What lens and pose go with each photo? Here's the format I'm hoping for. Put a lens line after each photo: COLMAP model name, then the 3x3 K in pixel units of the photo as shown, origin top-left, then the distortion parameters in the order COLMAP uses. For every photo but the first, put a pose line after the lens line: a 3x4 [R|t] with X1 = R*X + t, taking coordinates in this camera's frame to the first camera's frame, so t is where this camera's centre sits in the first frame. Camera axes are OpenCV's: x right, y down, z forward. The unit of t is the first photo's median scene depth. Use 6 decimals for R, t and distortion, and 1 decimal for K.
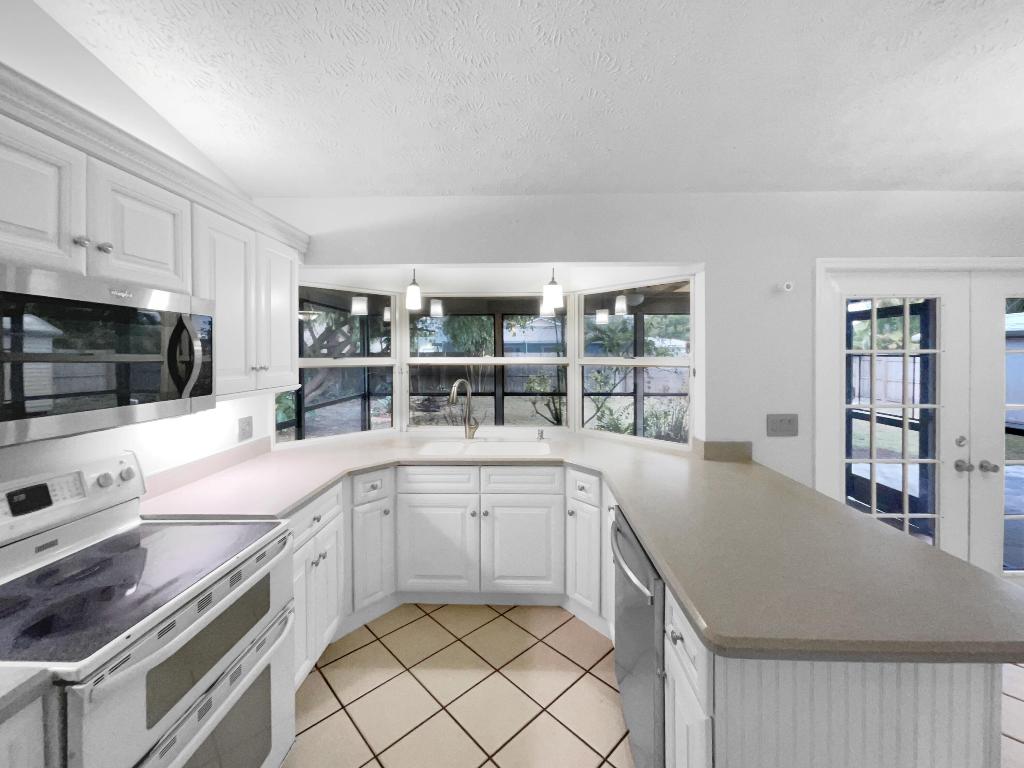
lens RADIAL K [[423.5, 0, 511.2], [0, 423.5, 357.0], [0, 0, 1]] dist [-0.001092, -0.000026]
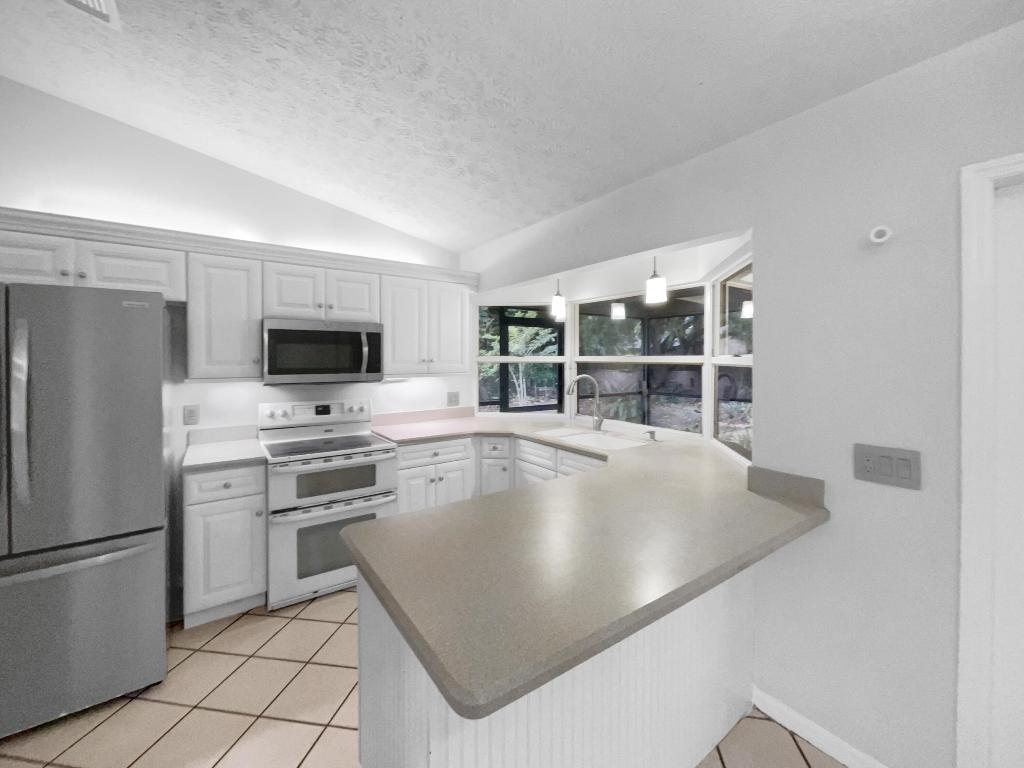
lens RADIAL K [[427.5, 0, 516.9], [0, 427.5, 361.5], [0, 0, 1]] dist [0.001716, 0.000249]
pose [[0.597523, 0.009970, -0.801790, 0.812569], [-0.007023, 0.999949, 0.007201, 0.012022], [0.801821, 0.001328, 0.597563, 0.212524]]
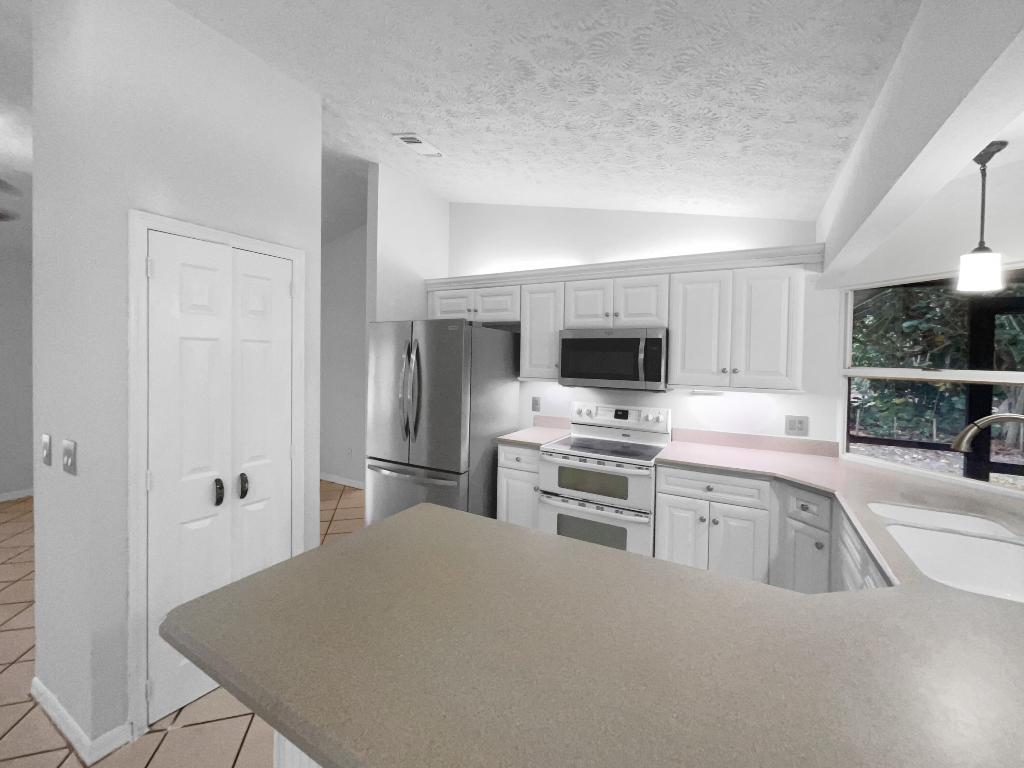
lens RADIAL K [[417.1, 0, 508.5], [0, 417.1, 368.4], [0, 0, 1]] dist [-0.001259, 0.000167]
pose [[-0.480862, 0.015658, -0.876656, 0.739180], [-0.024789, 0.999198, 0.031443, -0.004788], [0.876446, 0.036851, -0.480089, 0.833069]]
